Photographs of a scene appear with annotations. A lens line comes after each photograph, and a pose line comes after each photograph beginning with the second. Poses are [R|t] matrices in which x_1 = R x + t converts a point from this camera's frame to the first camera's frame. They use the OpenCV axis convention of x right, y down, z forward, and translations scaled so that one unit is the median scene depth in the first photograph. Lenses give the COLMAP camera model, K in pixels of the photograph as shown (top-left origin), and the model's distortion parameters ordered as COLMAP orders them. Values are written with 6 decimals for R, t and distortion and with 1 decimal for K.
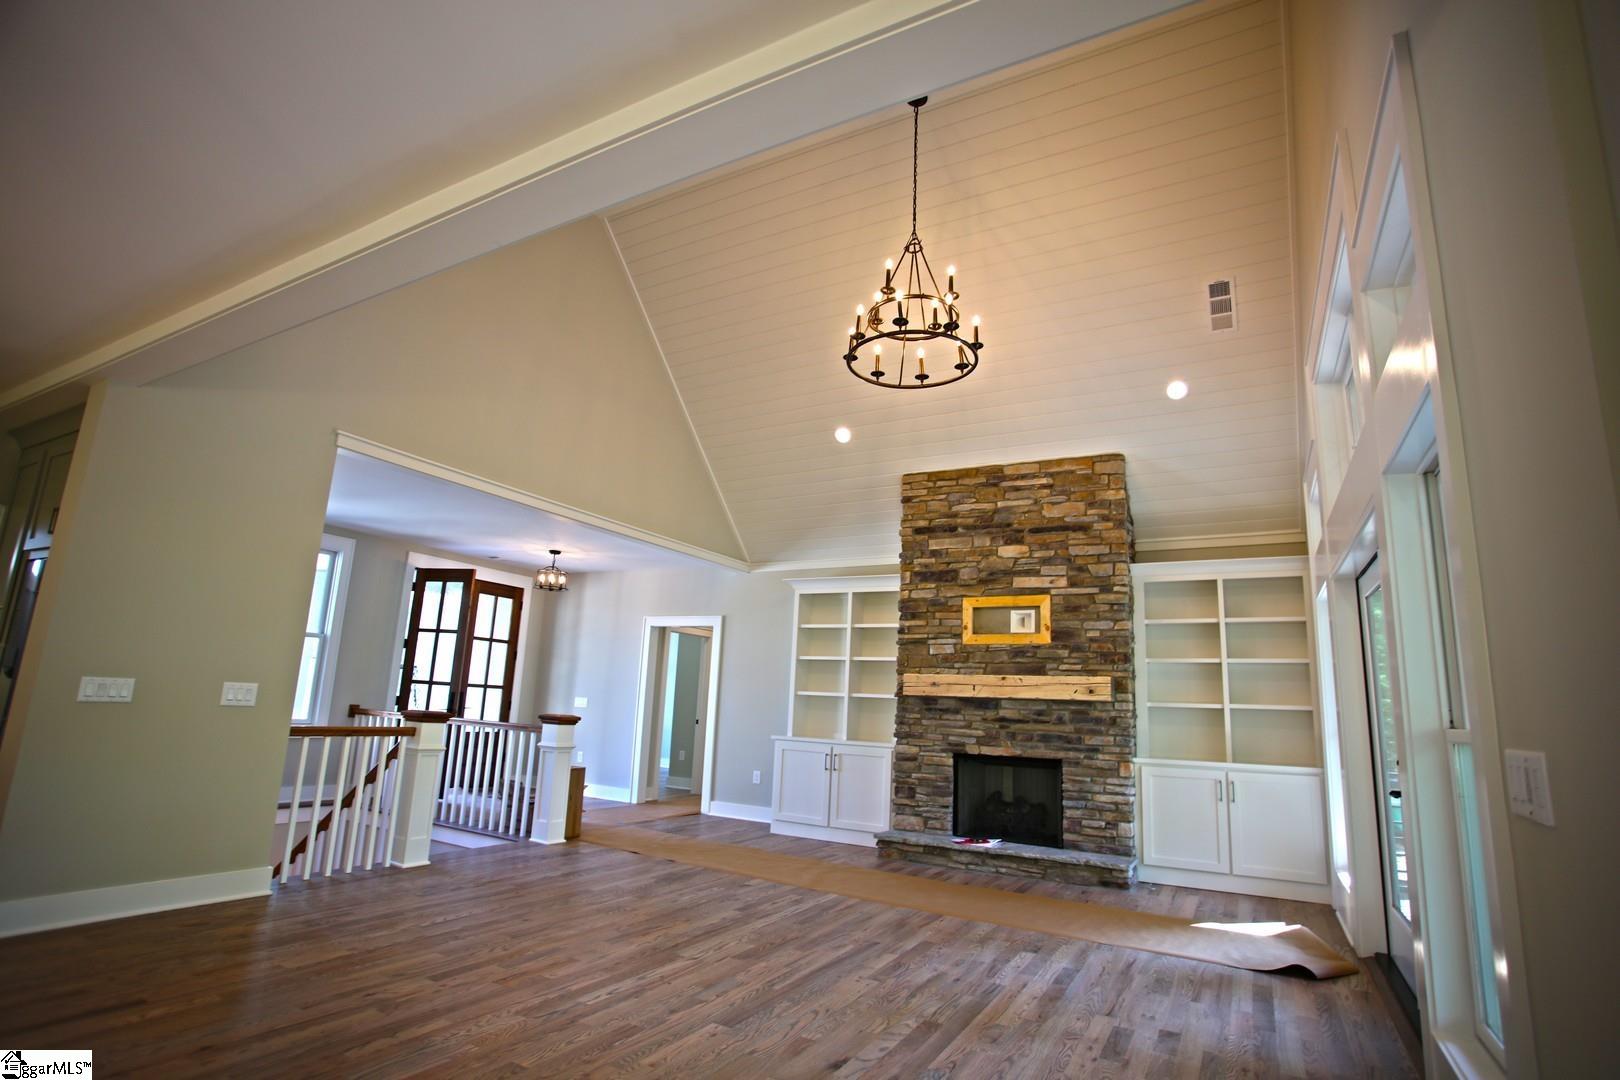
lens RADIAL K [[780.4, 0, 804.7], [0, 780.4, 550.8], [0, 0, 1]] dist [-0.058985, 0.021026]
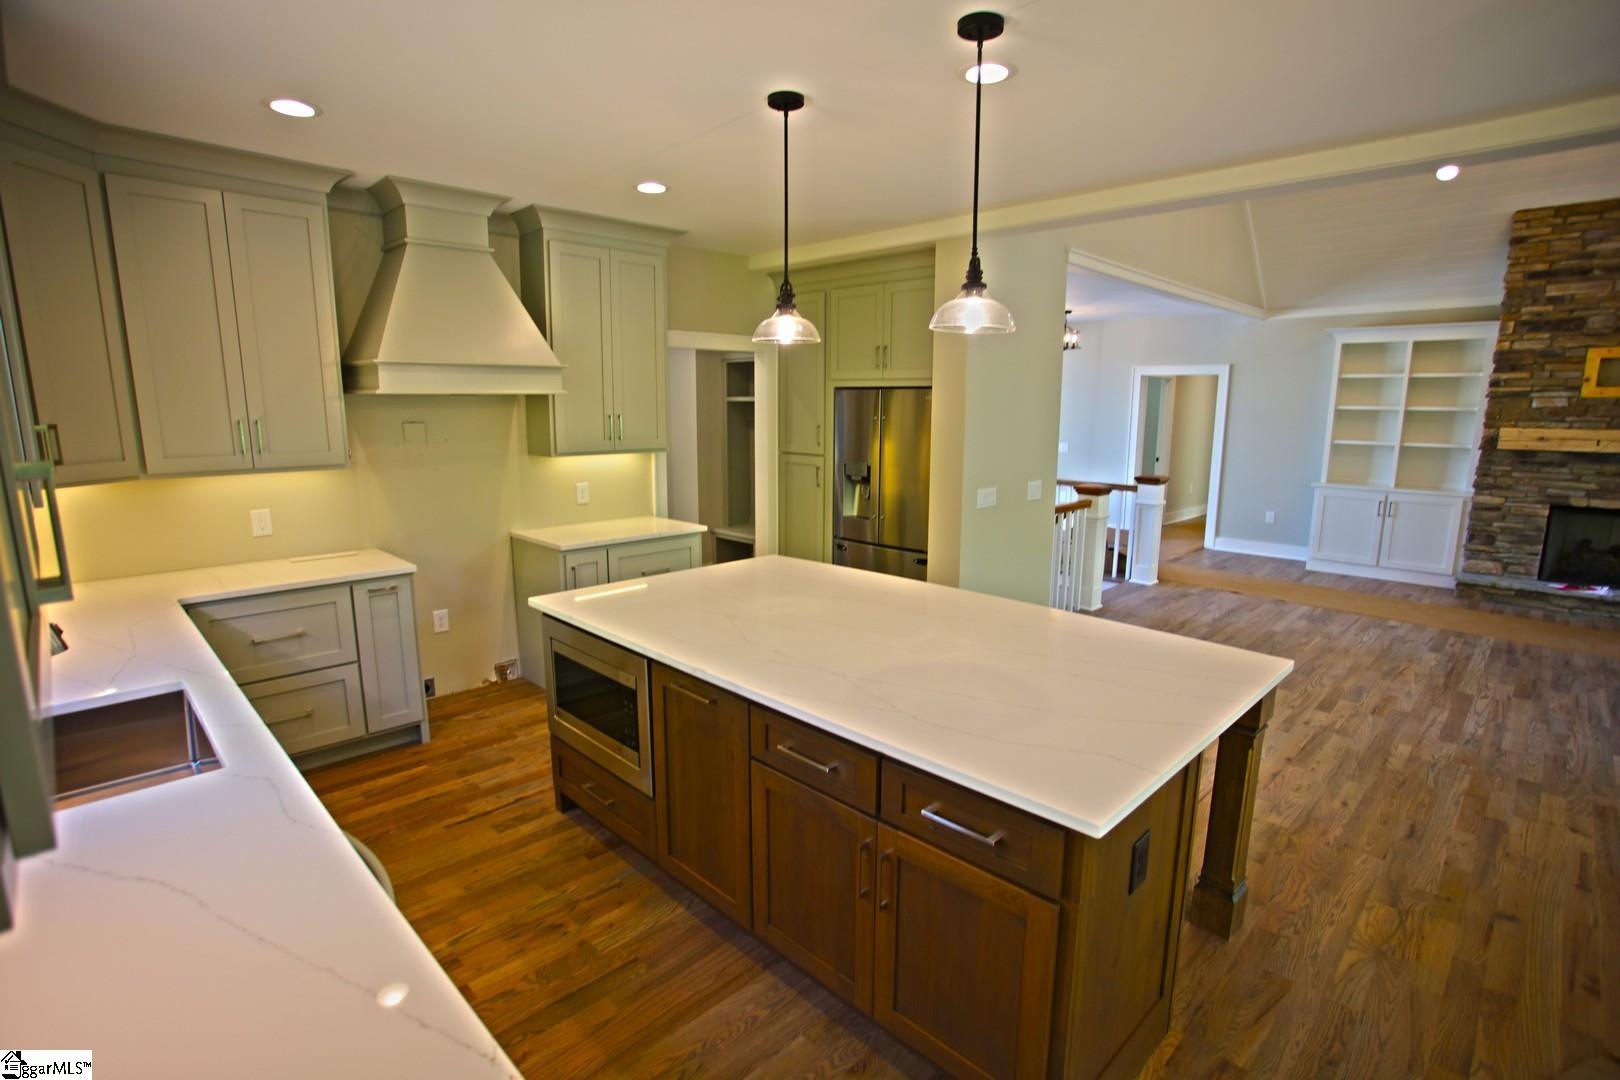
lens RADIAL K [[780.4, 0, 810.1], [0, 780.4, 540.7], [0, 0, 1]] dist [-0.058985, 0.021026]
pose [[0.961777, 0.002558, -0.273822, -0.468326], [0.095184, 0.934480, 0.343056, -0.126670], [0.256758, -0.356007, 0.898518, -0.160284]]
